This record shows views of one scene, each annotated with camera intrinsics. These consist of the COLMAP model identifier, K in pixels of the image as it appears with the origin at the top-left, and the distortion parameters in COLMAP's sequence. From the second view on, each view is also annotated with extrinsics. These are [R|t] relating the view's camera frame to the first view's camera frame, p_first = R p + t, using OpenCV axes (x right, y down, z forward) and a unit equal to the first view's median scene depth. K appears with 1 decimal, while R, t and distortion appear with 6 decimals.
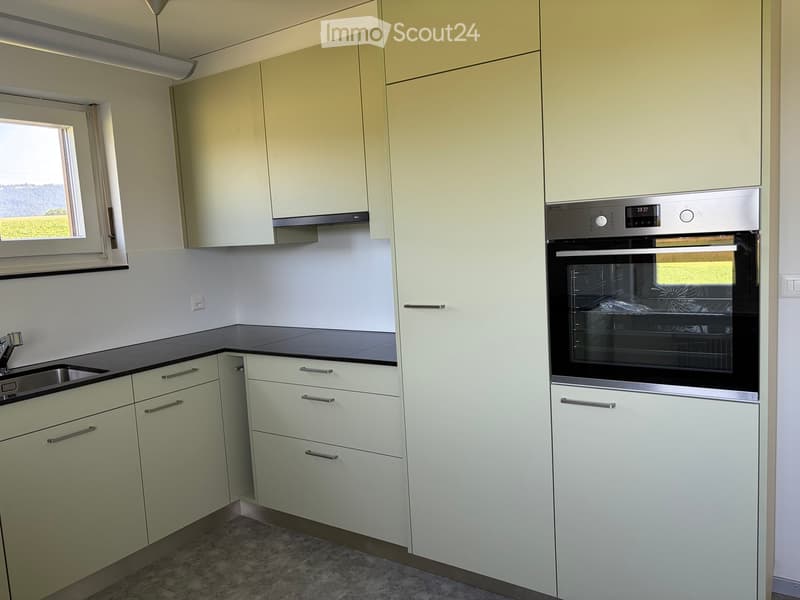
lens RADIAL K [[612.7, 0, 394.2], [0, 612.7, 301.3], [0, 0, 1]] dist [0.038019, -0.027183]
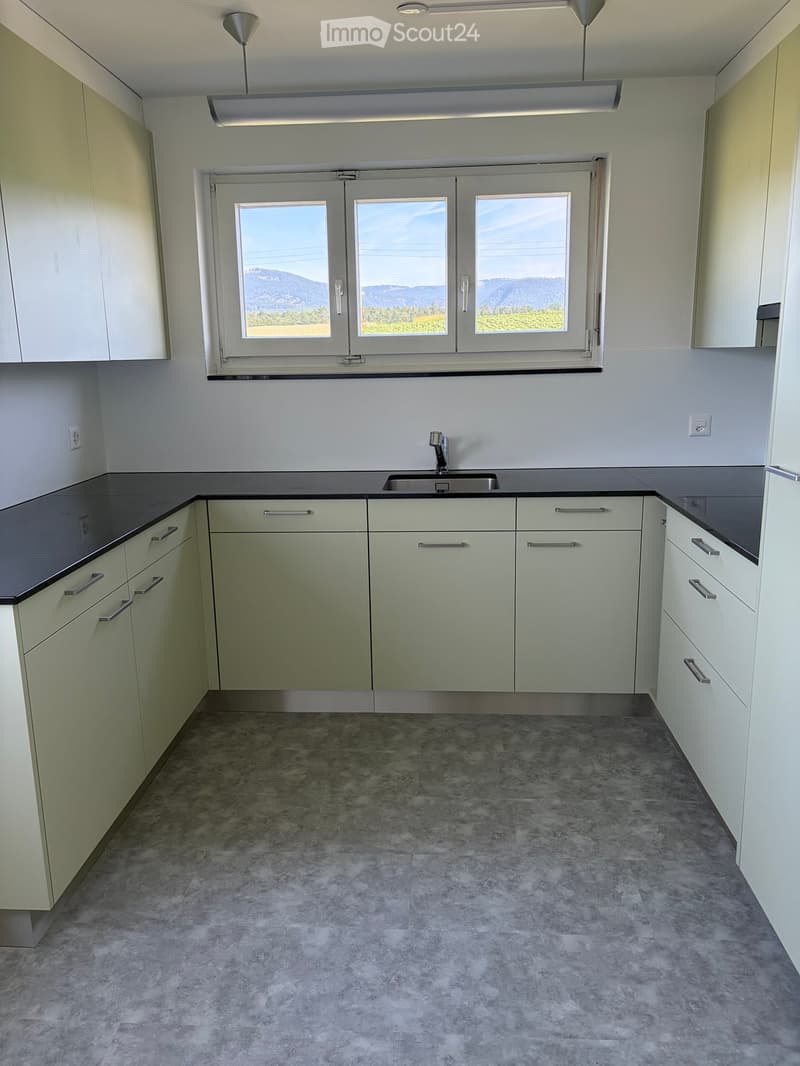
lens RADIAL K [[816.4, 0, 390.6], [0, 816.4, 535.9], [0, 0, 1]] dist [0.038019, -0.027183]
pose [[0.486670, 0.232364, -0.842116, 0.442207], [-0.096400, 0.972374, 0.212595, -0.053005], [0.868251, -0.022284, 0.495625, 0.268521]]
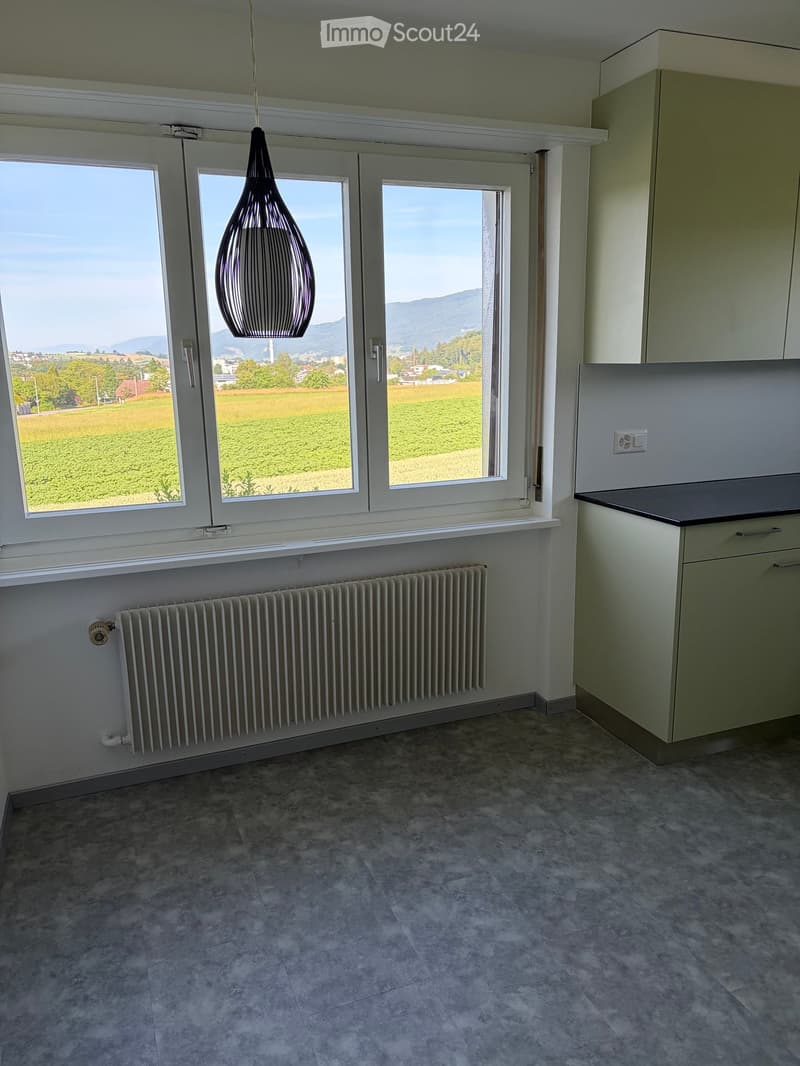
lens RADIAL K [[816.4, 0, 400.5], [0, 816.4, 533.8], [0, 0, 1]] dist [0.038019, -0.027183]
pose [[-0.569257, 0.243203, -0.785365, 0.879076], [-0.044402, 0.944759, 0.324745, -0.169445], [0.820960, 0.219735, -0.527012, 0.771446]]
